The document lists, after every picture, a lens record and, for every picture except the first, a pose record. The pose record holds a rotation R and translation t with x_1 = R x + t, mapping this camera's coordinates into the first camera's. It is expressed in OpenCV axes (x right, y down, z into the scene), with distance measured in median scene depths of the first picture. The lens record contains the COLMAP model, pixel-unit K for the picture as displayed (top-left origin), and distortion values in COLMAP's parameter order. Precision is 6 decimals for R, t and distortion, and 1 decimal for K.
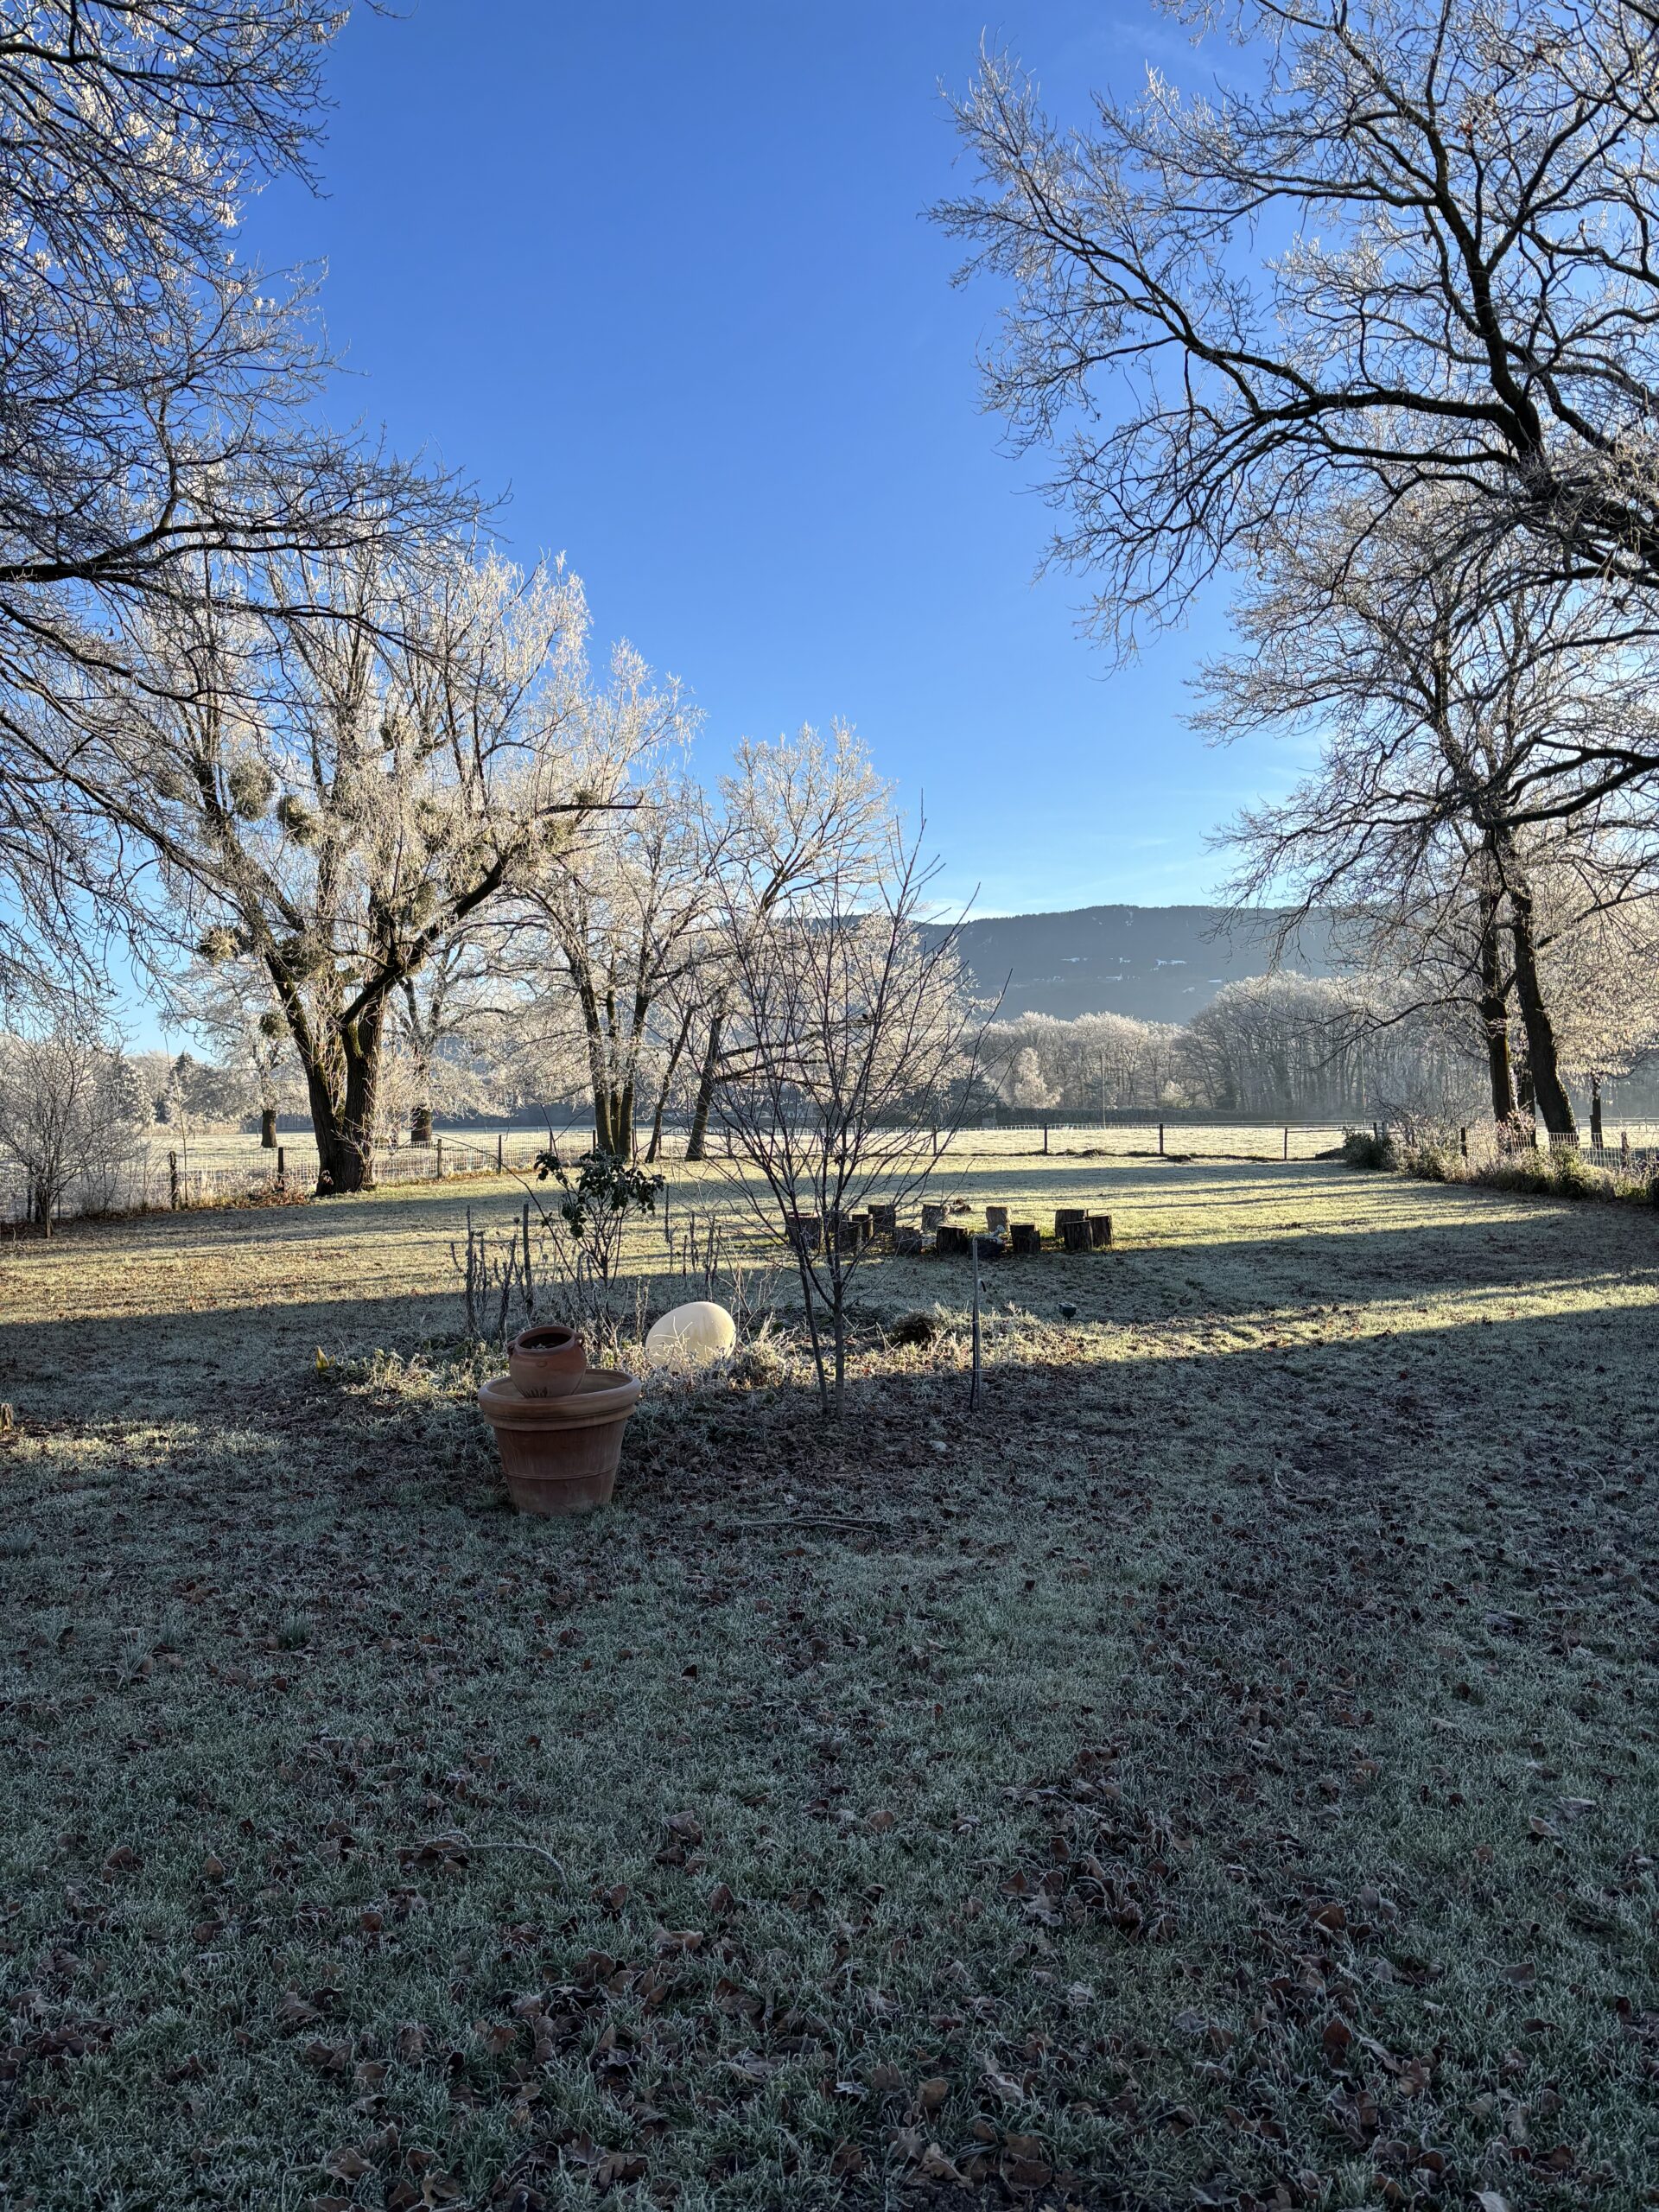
lens RADIAL K [[1620.5, 0, 845.8], [0, 1620.5, 1100.2], [0, 0, 1]] dist [0.008749, -0.031326]
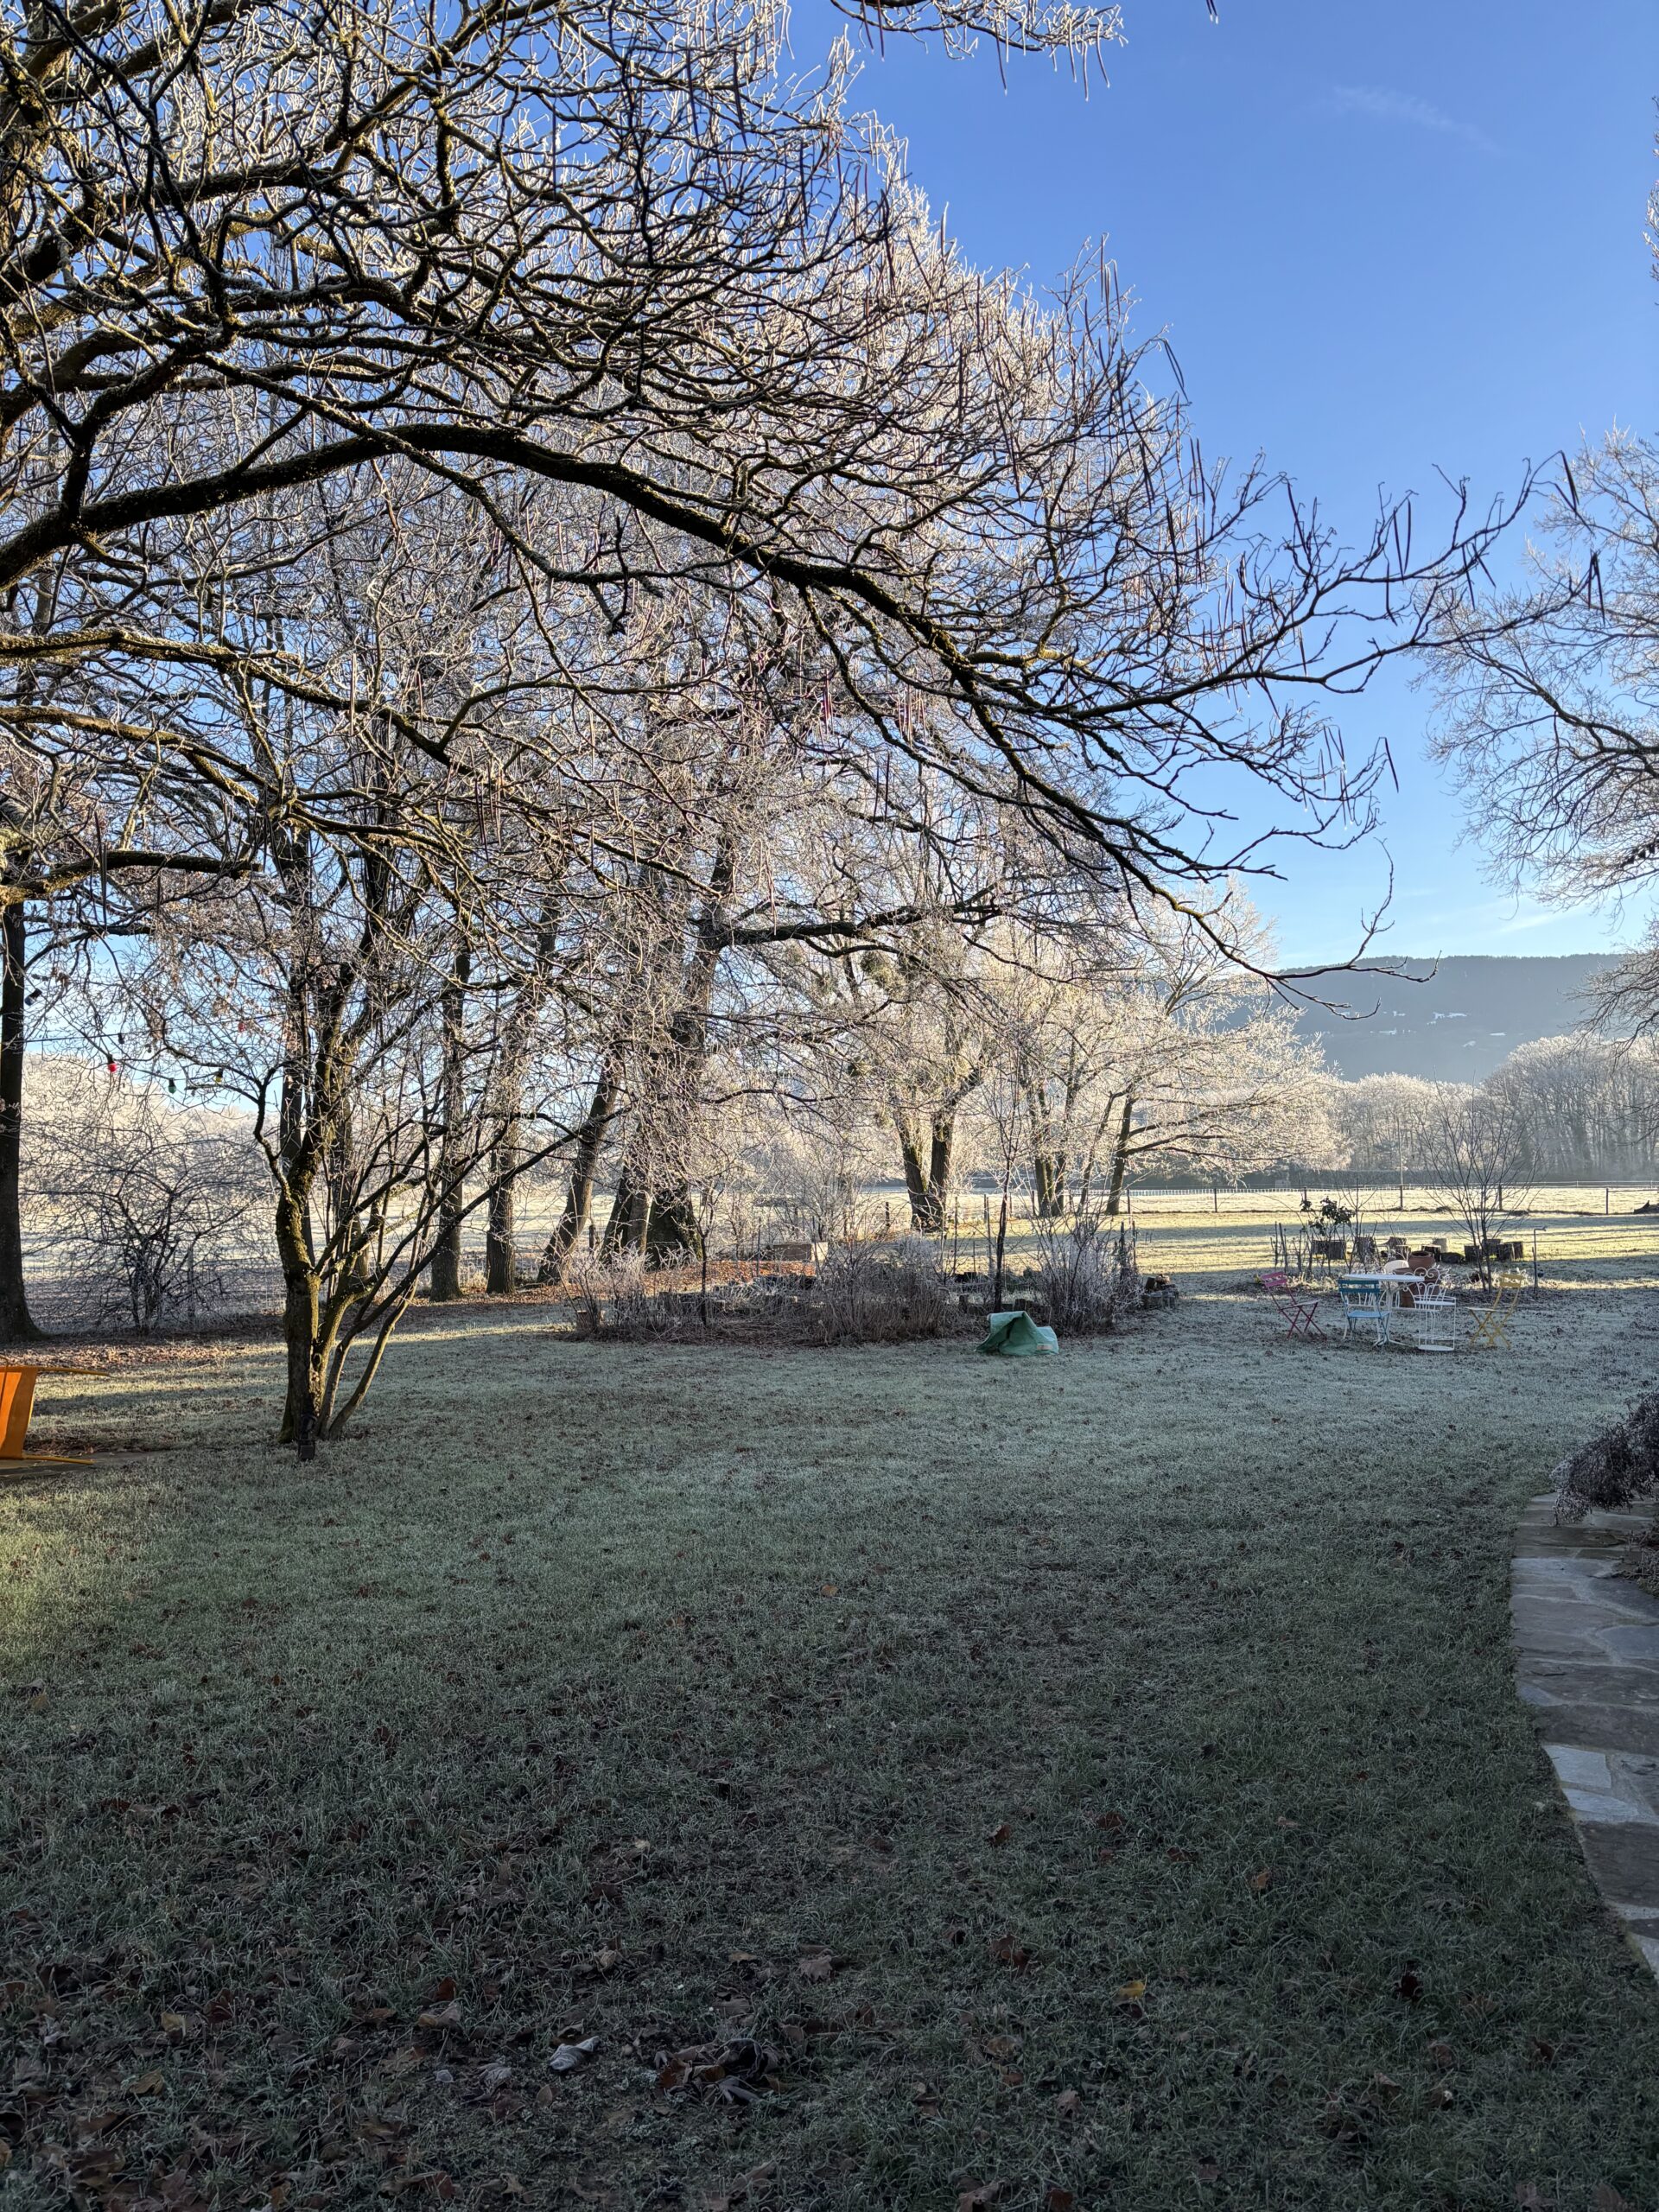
lens RADIAL K [[1620.5, 0, 816.8], [0, 1620.5, 1127.3], [0, 0, 1]] dist [0.008749, -0.031326]
pose [[0.984806, -0.006733, -0.173527, -0.117357], [0.003179, 0.999780, -0.020755, -0.007140], [0.173628, 0.019889, 0.984610, -0.352758]]
